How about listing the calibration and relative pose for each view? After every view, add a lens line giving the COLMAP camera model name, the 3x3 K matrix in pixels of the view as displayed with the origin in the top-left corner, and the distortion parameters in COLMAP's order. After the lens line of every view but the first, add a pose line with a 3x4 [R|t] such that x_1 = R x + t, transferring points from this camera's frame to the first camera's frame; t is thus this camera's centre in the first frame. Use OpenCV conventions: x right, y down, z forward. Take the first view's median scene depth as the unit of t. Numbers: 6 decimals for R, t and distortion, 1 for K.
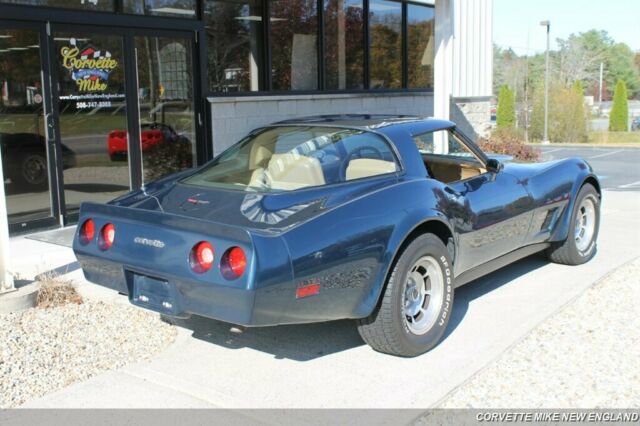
lens RADIAL K [[733.4, 0, 318.8], [0, 733.4, 208.8], [0, 0, 1]] dist [-0.083743, 0.044773]
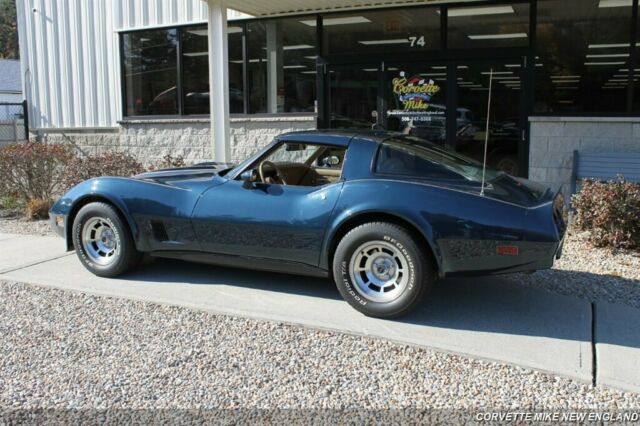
lens RADIAL K [[589.8, 0, 320.0], [0, 589.8, 213.0], [0, 0, 1]] dist [-0.127575, 0.018367]
pose [[0.240084, 0.172521, -0.955299, 0.740601], [-0.150863, 0.978756, 0.138843, -0.096717], [0.958958, 0.110785, 0.261011, 0.563196]]
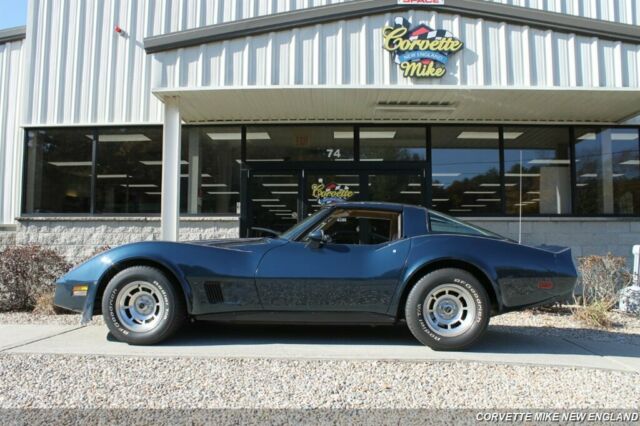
lens RADIAL K [[562.4, 0, 320.0], [0, 562.4, 213.0], [0, 0, 1]] dist [-0.183423, 0.210845]
pose [[0.577462, -0.036167, -0.815616, 0.664210], [-0.142611, 0.979190, -0.144391, 0.021031], [0.803865, 0.199696, 0.560288, 0.302150]]
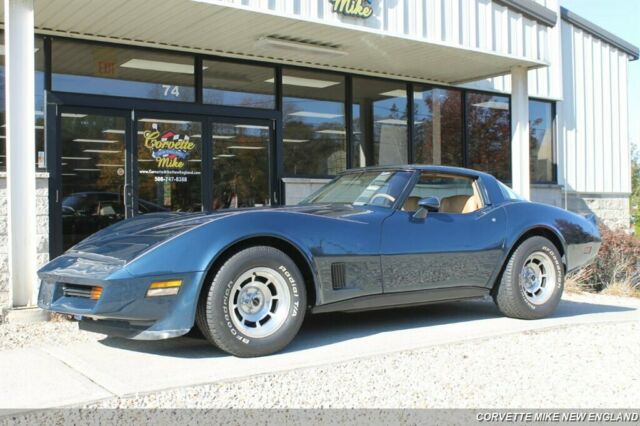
lens RADIAL K [[733.4, 0, 318.8], [0, 733.4, 208.8], [0, 0, 1]] dist [-0.083743, 0.044773]
pose [[0.953650, 0.003937, -0.300893, 0.277943], [-0.053057, 0.986450, -0.155249, 0.075862], [0.296205, 0.164018, 0.940936, -0.035293]]
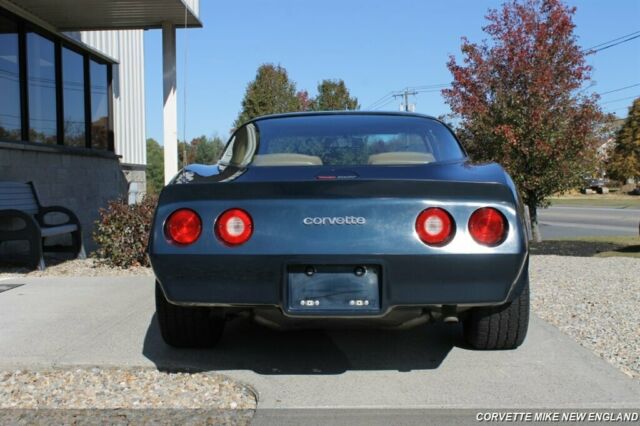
lens RADIAL K [[747.4, 0, 320.0], [0, 747.4, 213.0], [0, 0, 1]] dist [-0.091371, 0.060885]
pose [[0.806119, -0.019224, 0.591441, -0.331291], [0.095662, 0.990559, -0.098188, 0.053324], [-0.583970, 0.135729, 0.800348, 0.190009]]
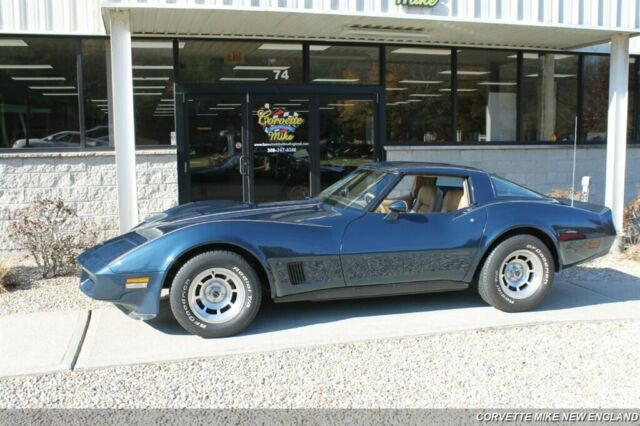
lens RADIAL K [[643.1, 0, 320.0], [0, 643.1, 213.0], [0, 0, 1]] dist [-0.109606, 0.023500]
pose [[0.797536, 0.076436, -0.598409, 0.504173], [-0.099051, 0.995070, -0.004909, -0.024082], [0.595084, 0.063189, 0.801175, 0.060400]]
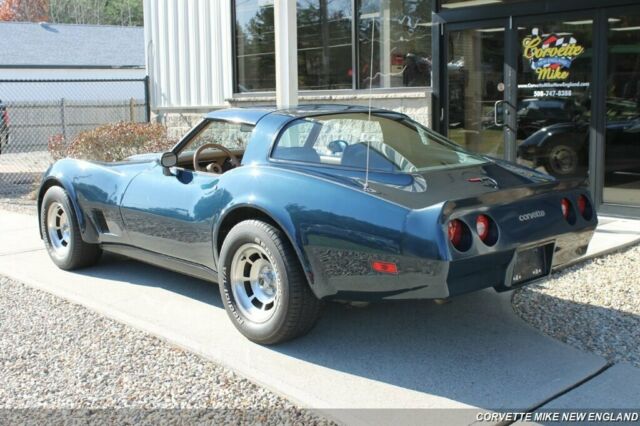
lens RADIAL K [[747.4, 0, 320.0], [0, 747.4, 213.0], [0, 0, 1]] dist [-0.091371, 0.060885]
pose [[-0.156920, 0.166559, -0.973465, 0.755120], [-0.136404, 0.972575, 0.188395, -0.132745], [0.978146, 0.162348, -0.129897, 0.856635]]
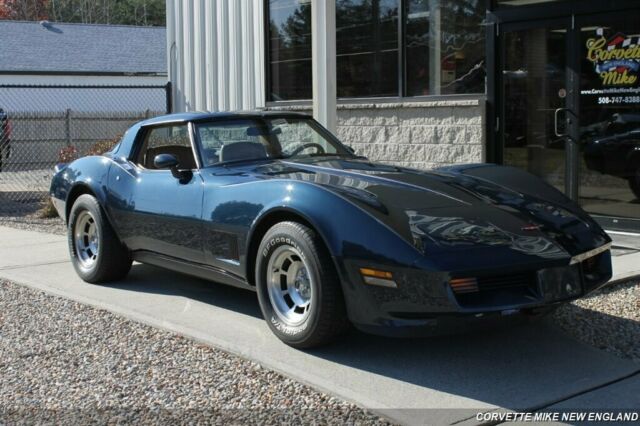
lens RADIAL K [[909.4, 0, 320.0], [0, 909.4, 213.0], [0, 0, 1]] dist [-0.048713, 0.025275]
pose [[-0.212209, 0.122279, -0.969544, 0.865350], [-0.137060, 0.978609, 0.153422, -0.128713], [0.967565, 0.165443, -0.190910, 0.889591]]
